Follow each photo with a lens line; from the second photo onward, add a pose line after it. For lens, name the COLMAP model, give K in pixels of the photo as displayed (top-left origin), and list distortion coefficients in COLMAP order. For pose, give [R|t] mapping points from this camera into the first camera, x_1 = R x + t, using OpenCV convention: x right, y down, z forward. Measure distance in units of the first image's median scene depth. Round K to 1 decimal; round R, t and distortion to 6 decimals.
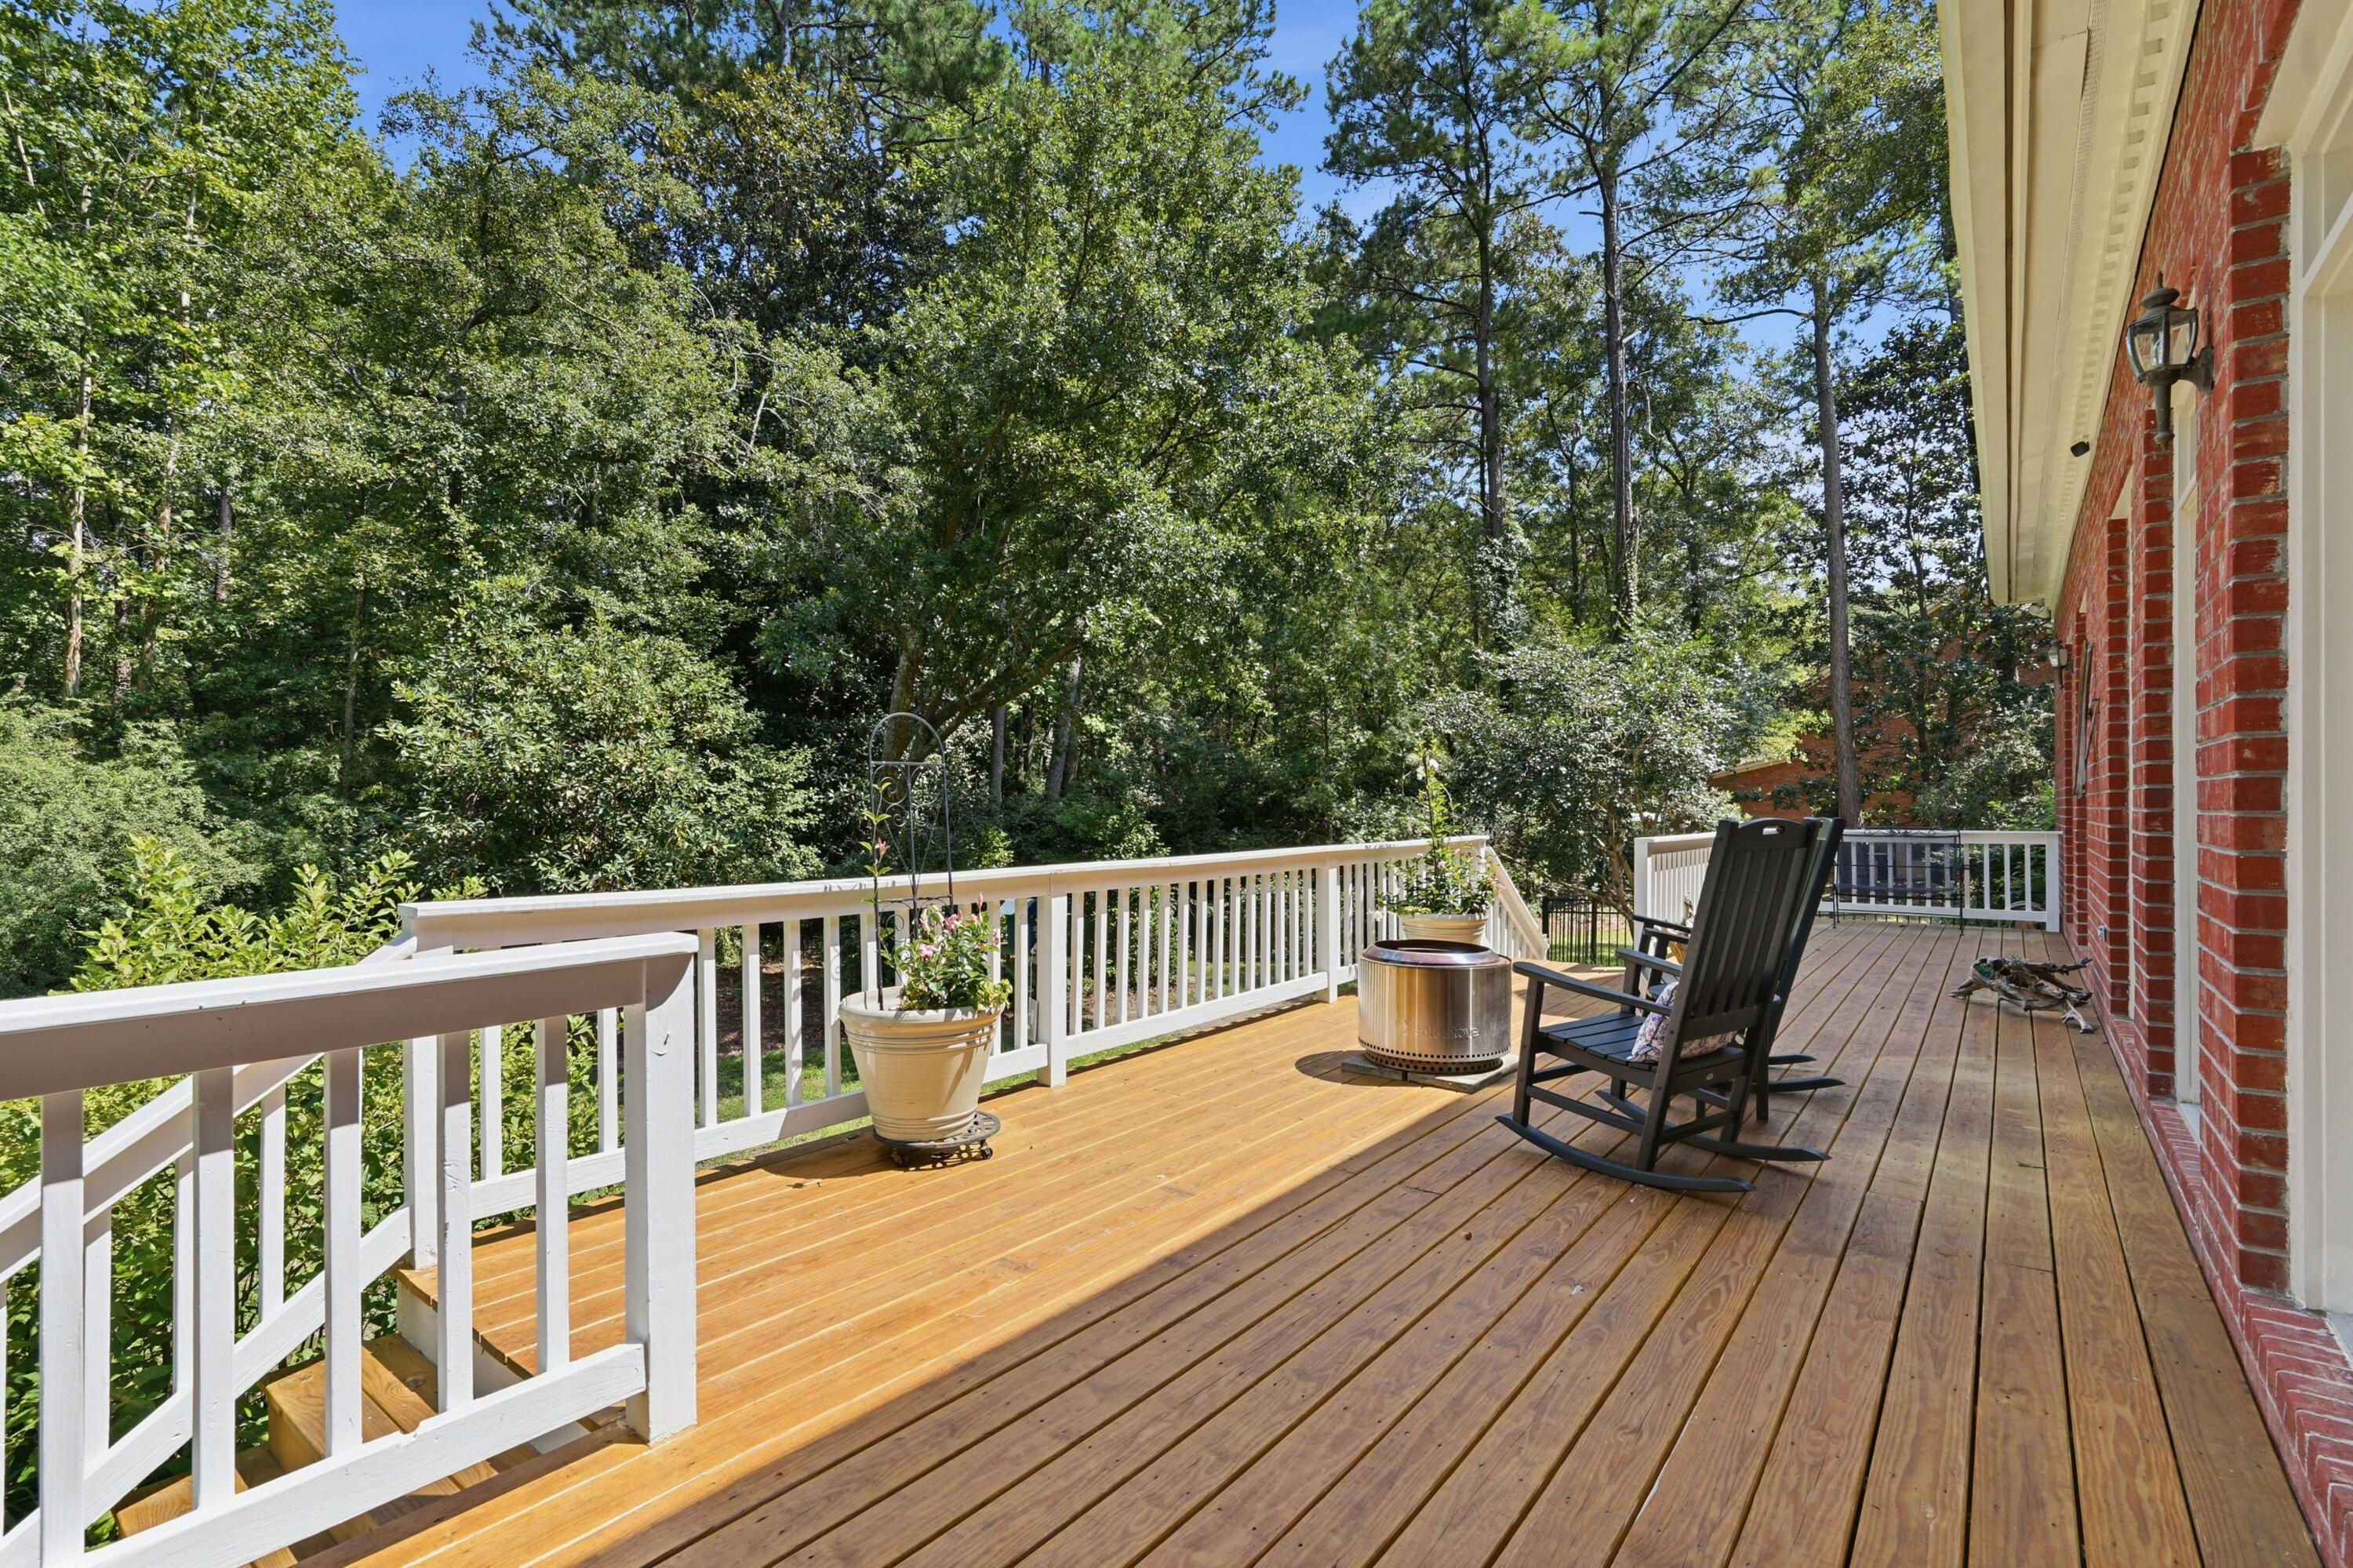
lens RADIAL K [[1077.7, 0, 1130.7], [0, 1077.7, 790.0], [0, 0, 1]] dist [-0.002847, -0.000326]
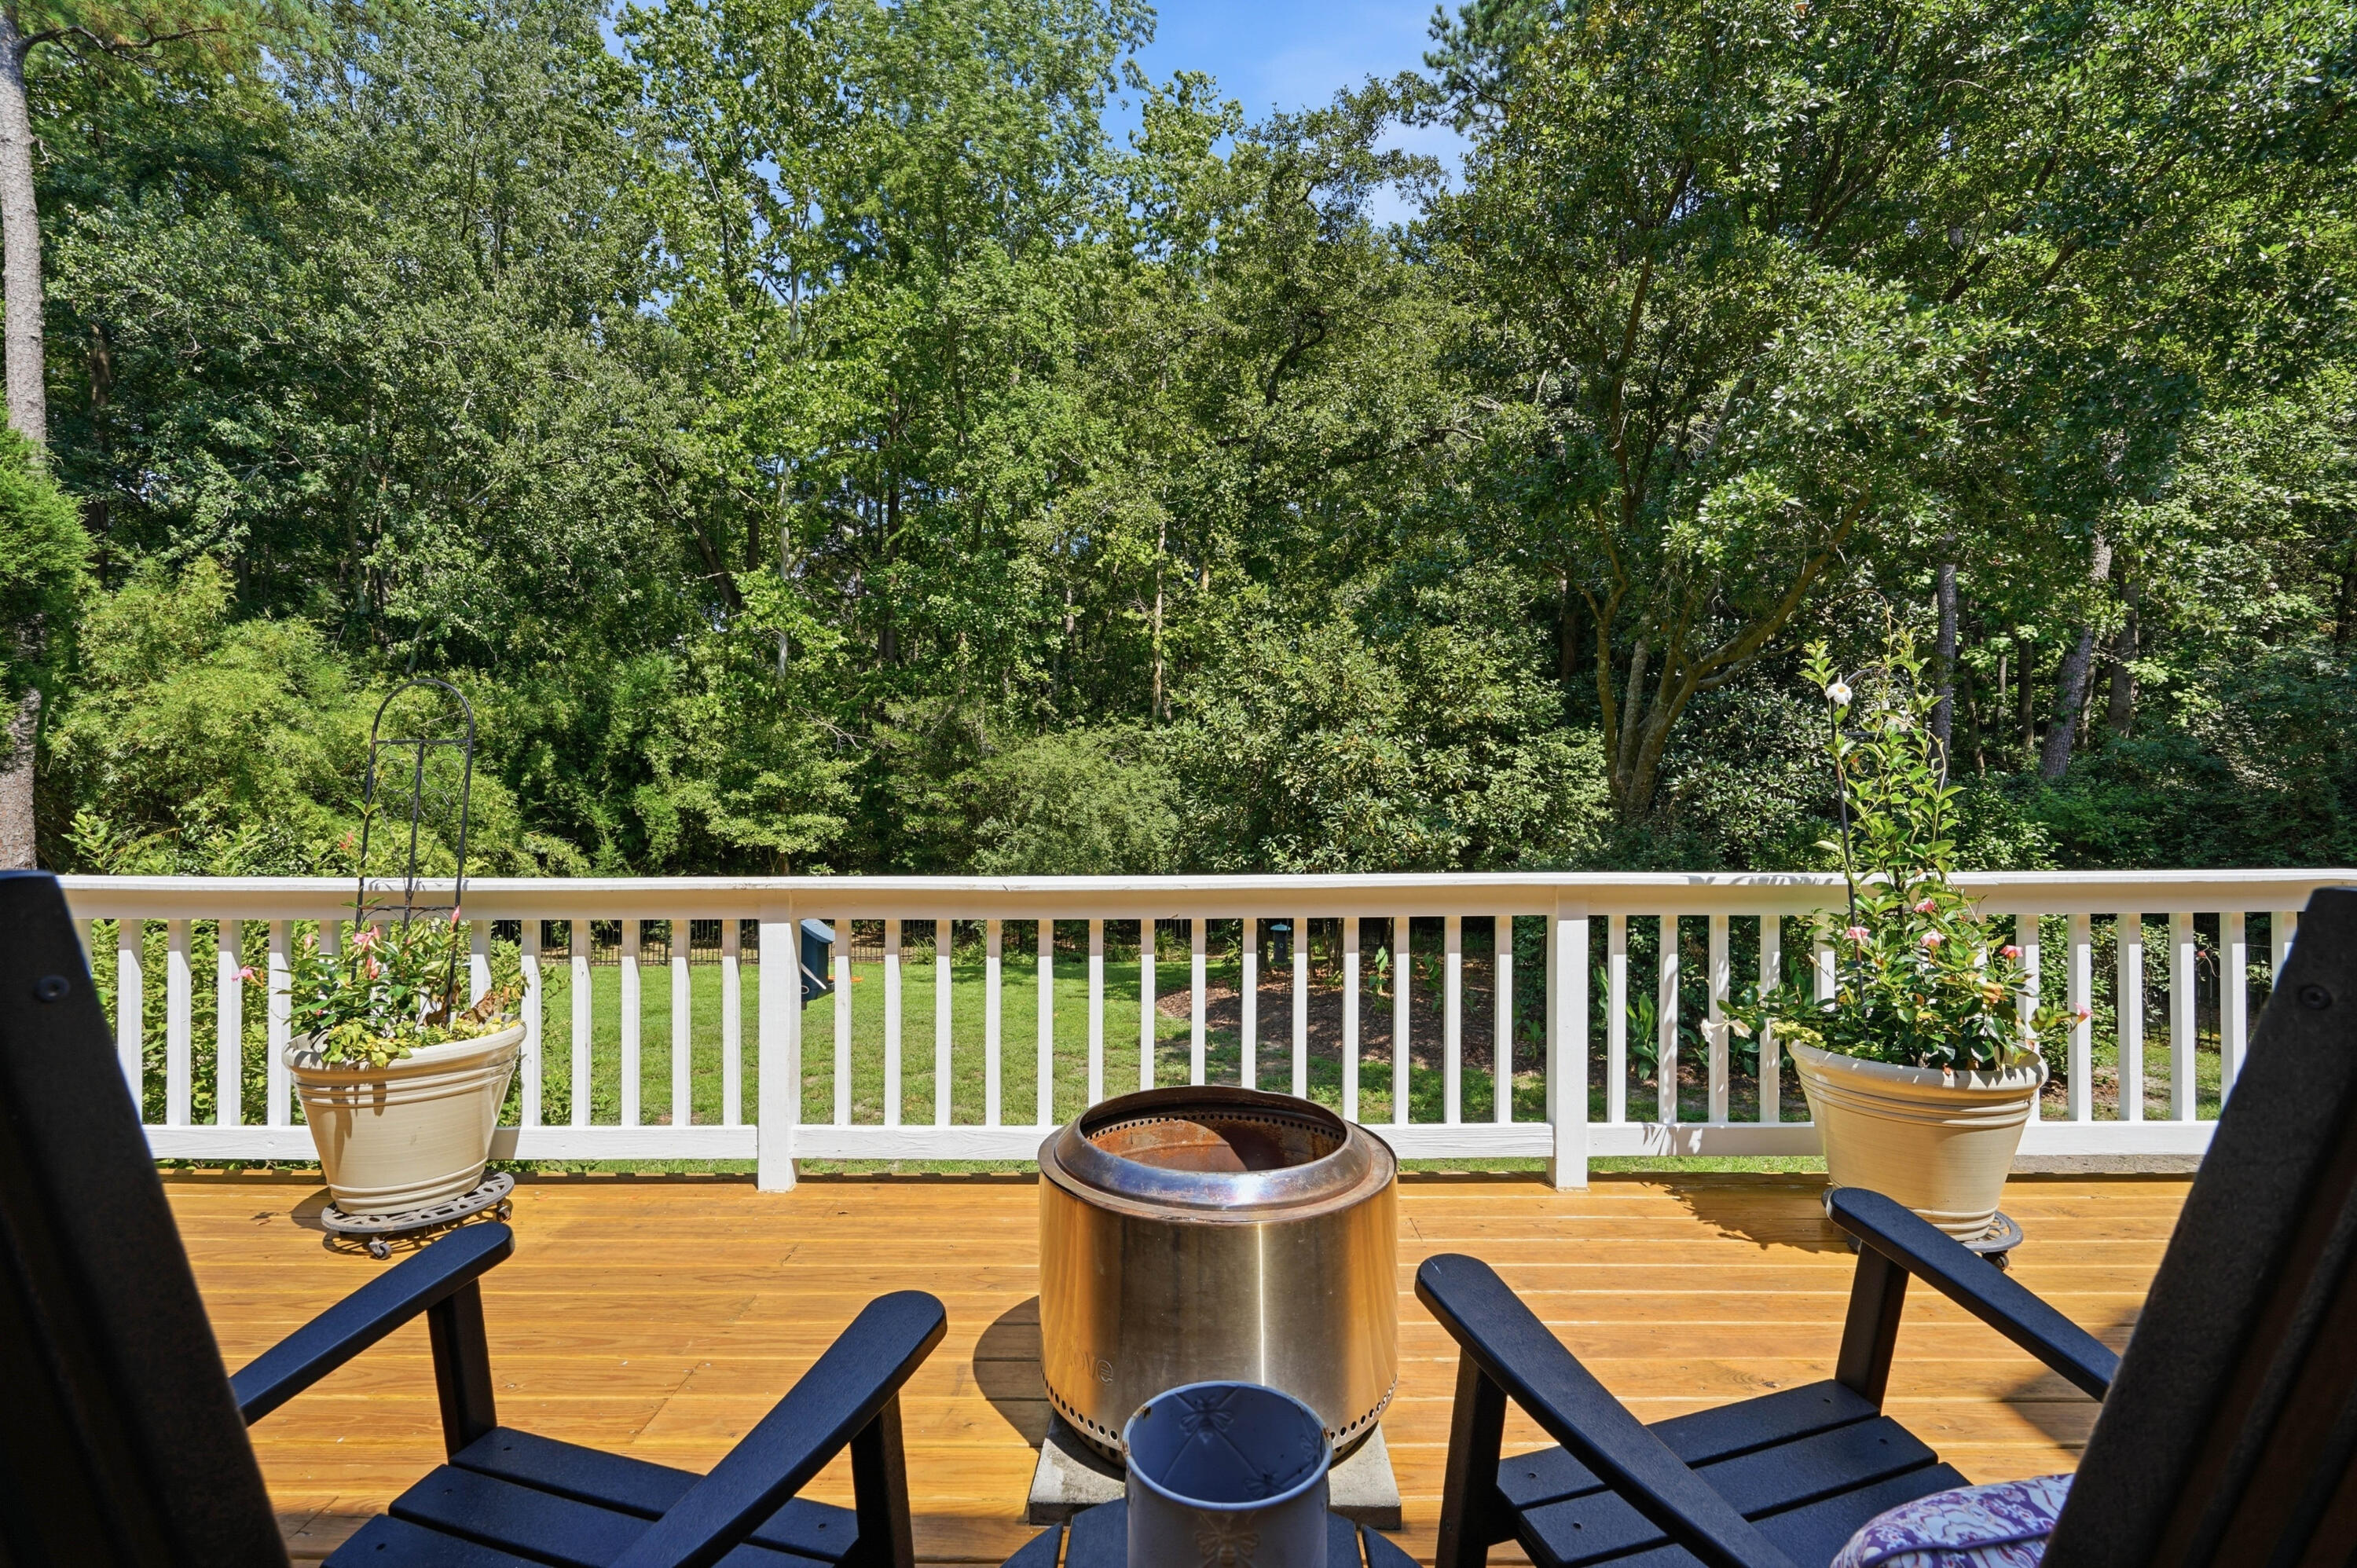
lens RADIAL K [[1032.0, 0, 1178.5], [0, 1032.0, 784.0], [0, 0, 1]] dist [-0.000571, -0.000124]
pose [[0.623593, -0.011050, -0.781671, 0.193120], [0.014667, 0.999889, -0.002434, 0.004736], [0.781612, -0.009947, 0.623686, 0.244133]]
